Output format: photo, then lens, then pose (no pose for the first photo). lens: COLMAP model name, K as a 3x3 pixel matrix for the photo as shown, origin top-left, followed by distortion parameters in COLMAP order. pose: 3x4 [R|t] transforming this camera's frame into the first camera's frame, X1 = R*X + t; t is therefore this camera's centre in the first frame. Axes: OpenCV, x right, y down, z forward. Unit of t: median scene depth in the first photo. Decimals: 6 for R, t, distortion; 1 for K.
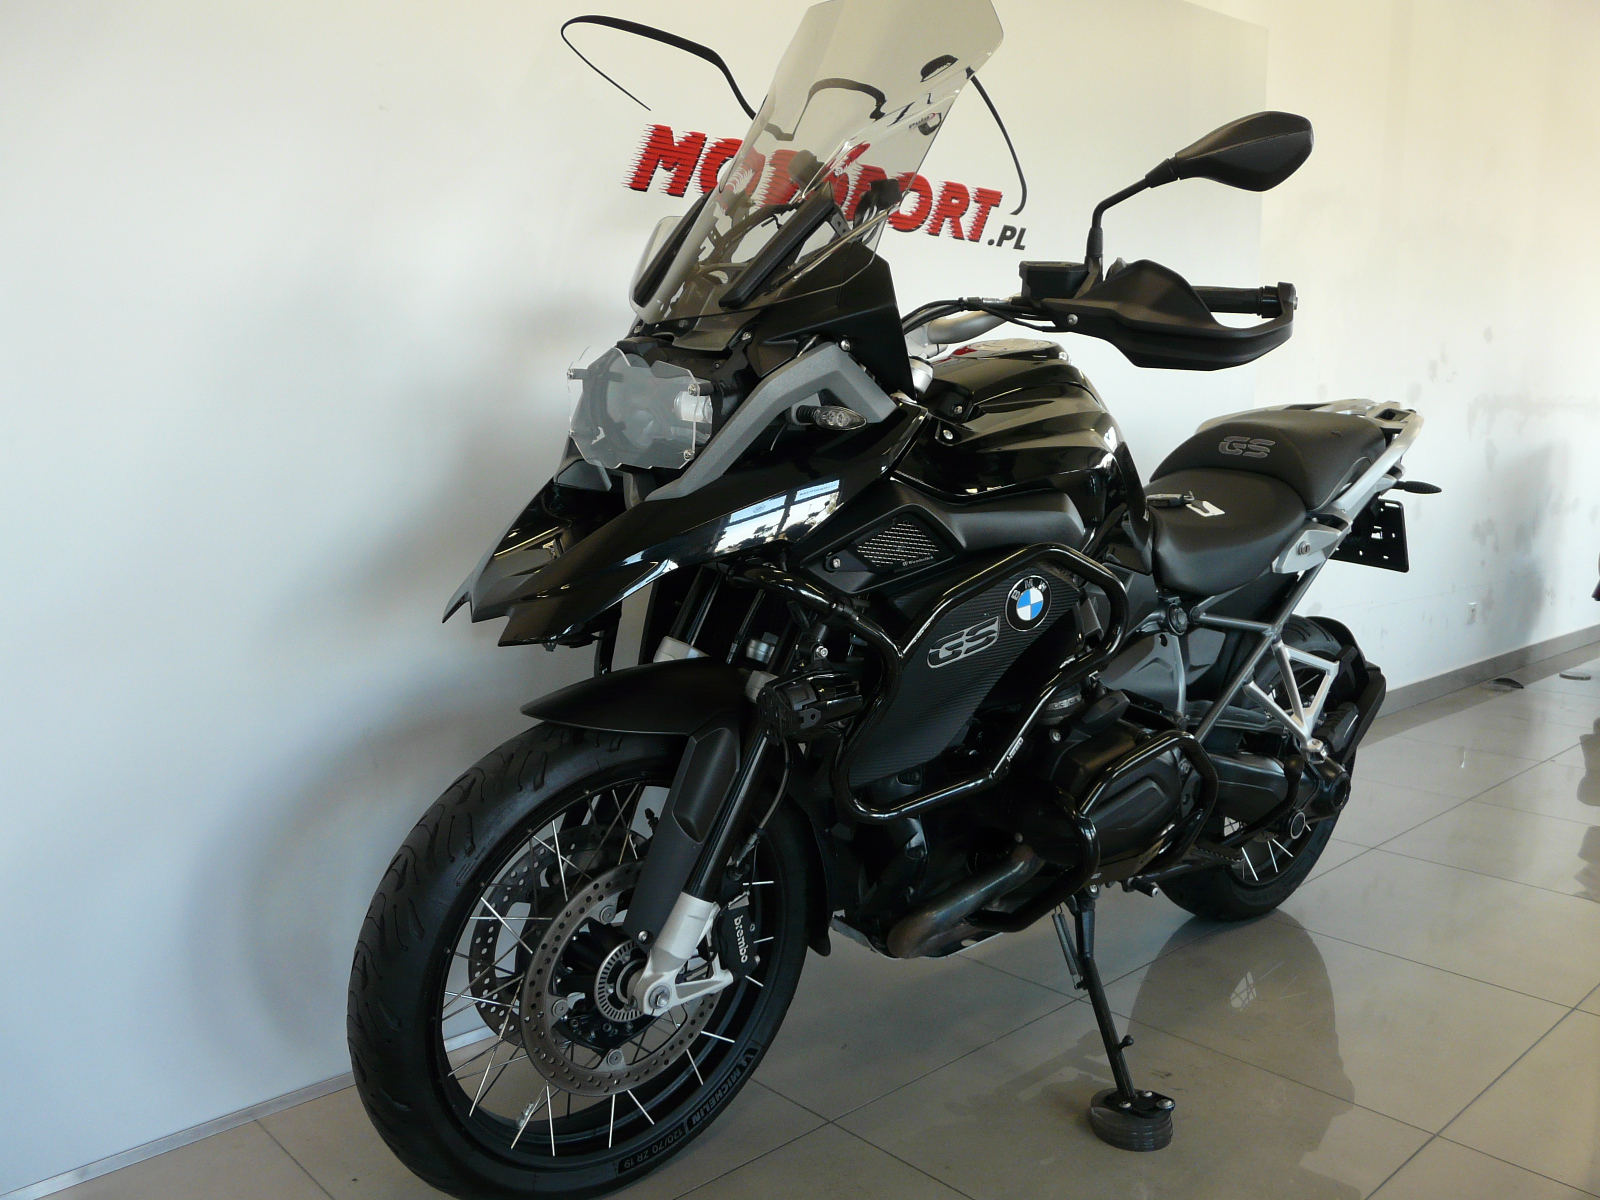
lens RADIAL K [[1329.9, 0, 796.9], [0, 1329.9, 590.8], [0, 0, 1]] dist [-0.085816, 0.107848]
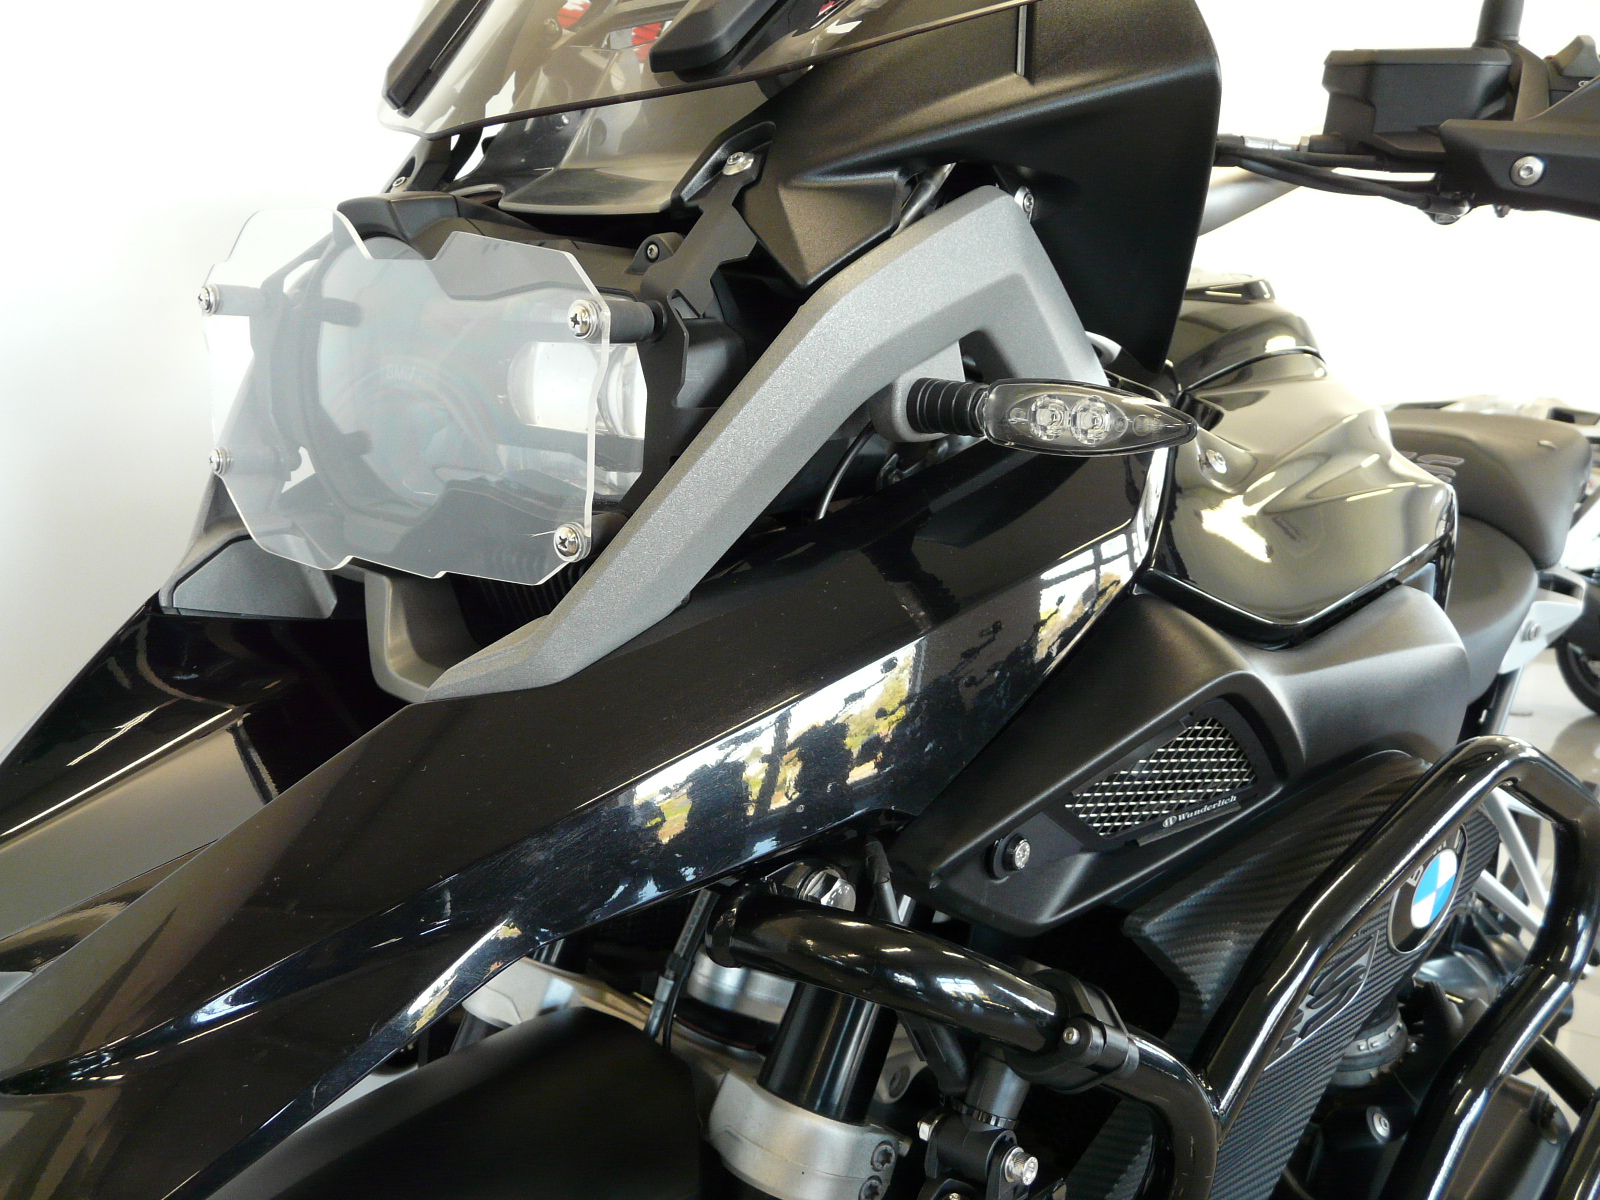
lens RADIAL K [[1329.9, 0, 788.6], [0, 1329.9, 627.4], [0, 0, 1]] dist [-0.085816, 0.107848]
pose [[0.988914, -0.024722, 0.146418, -0.069523], [0.021369, 0.999473, 0.024430, -0.080130], [-0.146945, -0.021030, 0.988921, 0.623781]]
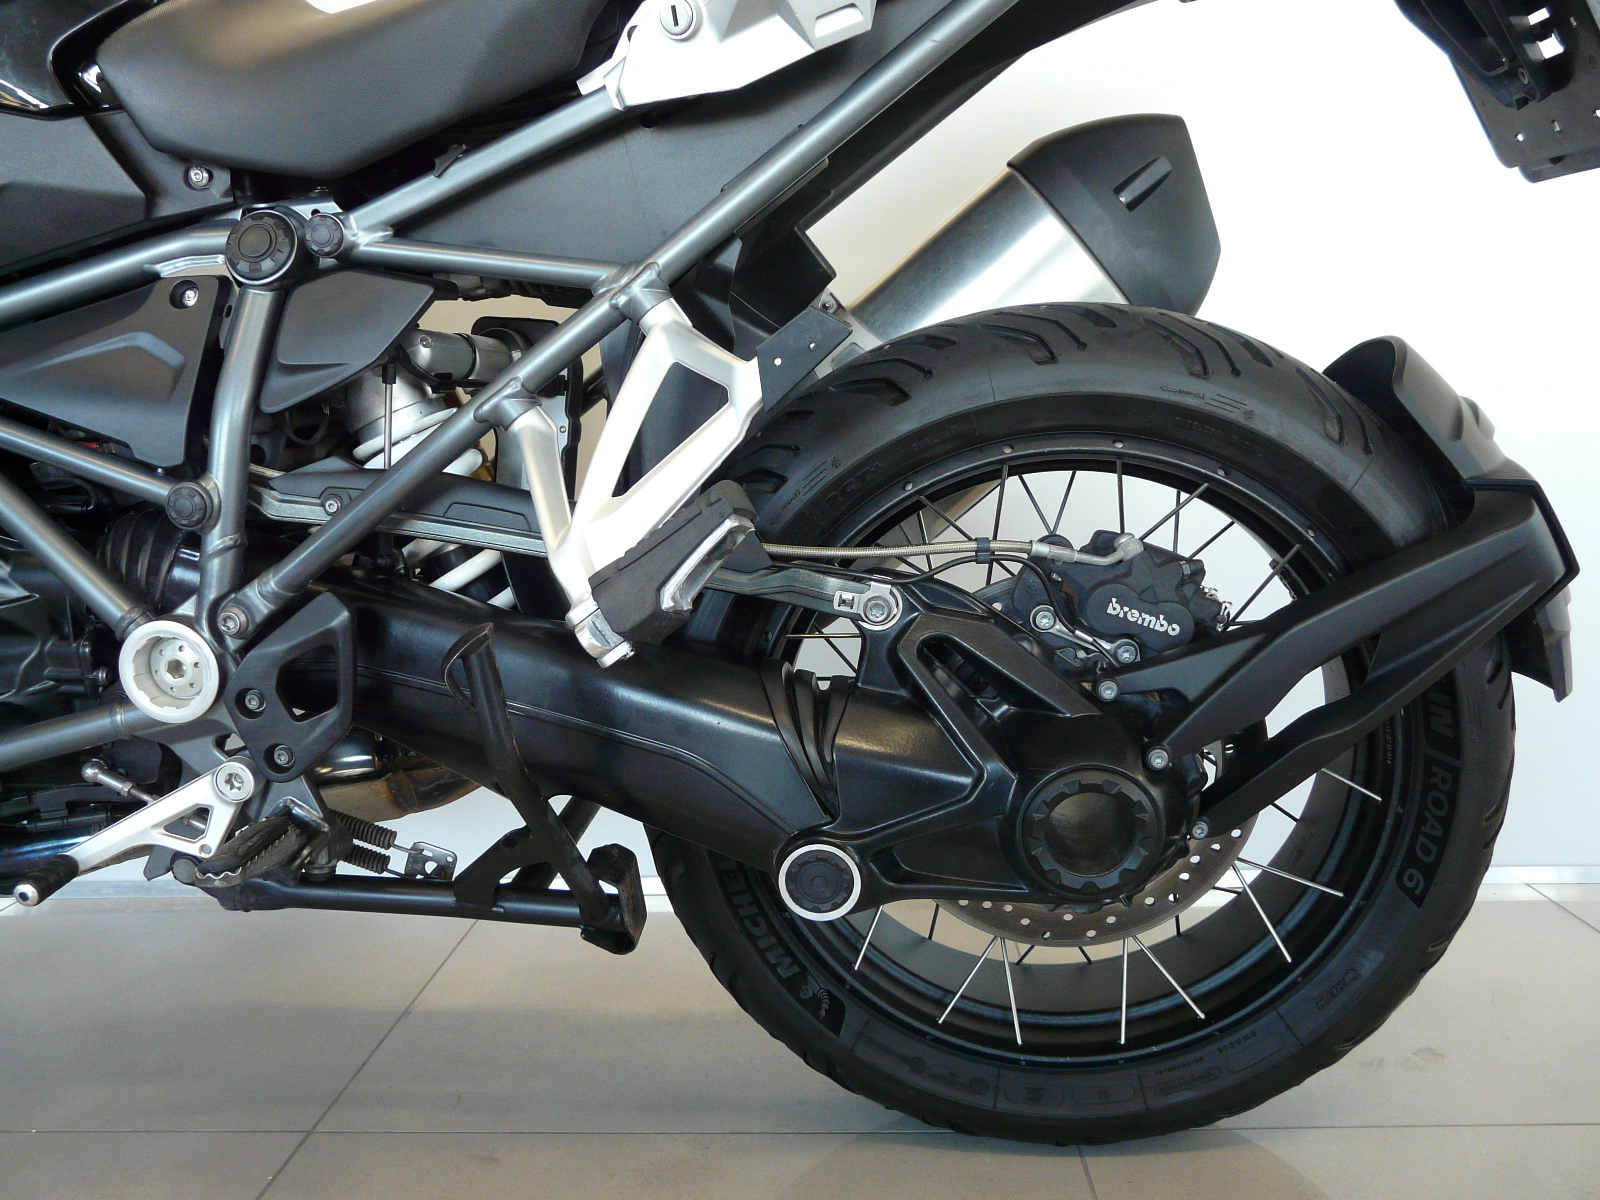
lens RADIAL K [[1329.9, 0, 807.0], [0, 1329.9, 597.0], [0, 0, 1]] dist [-0.085816, 0.107848]
pose [[0.692617, 0.052916, -0.719362, 0.921686], [-0.050977, 0.998403, 0.024360, 0.145041], [0.719502, 0.019799, 0.694208, 1.130508]]
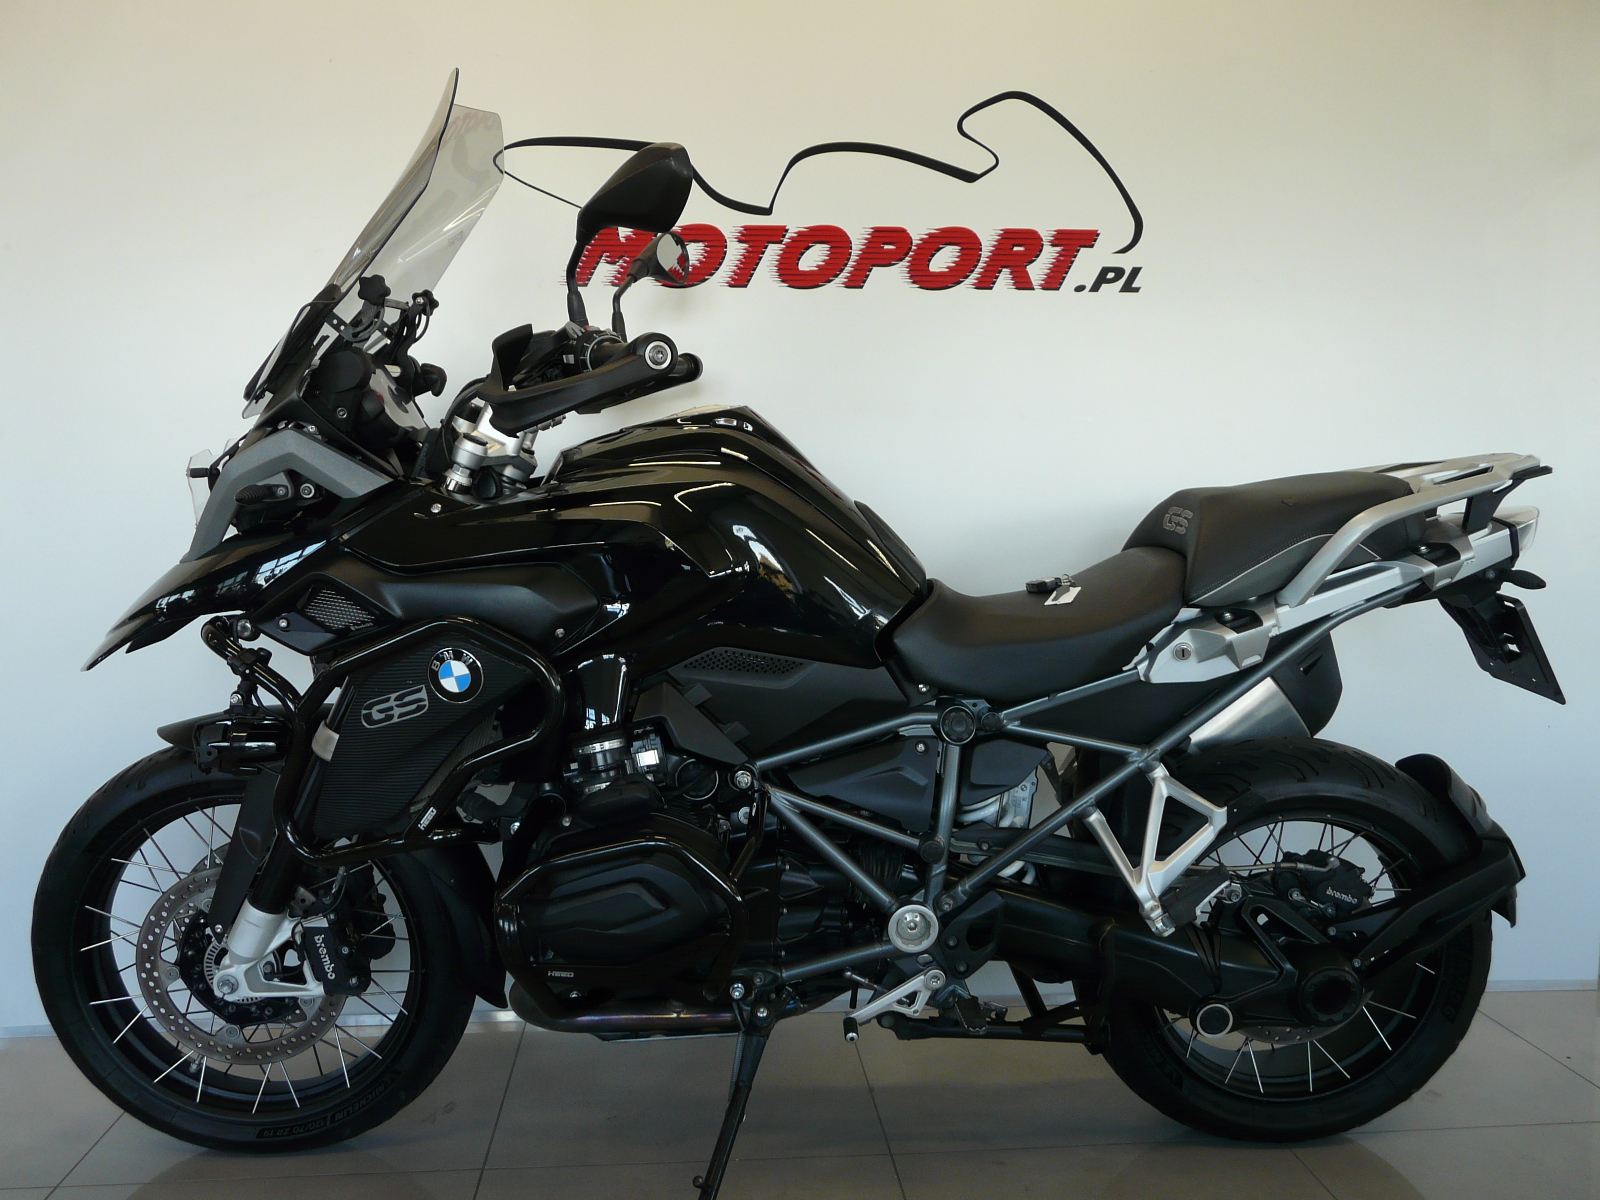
lens RADIAL K [[1329.9, 0, 788.4], [0, 1329.9, 595.1], [0, 0, 1]] dist [-0.085816, 0.107848]
pose [[0.779263, 0.036797, -0.625616, 0.970359], [-0.069450, 0.997196, -0.027855, -0.039461], [0.622837, 0.065155, 0.779634, 0.365678]]
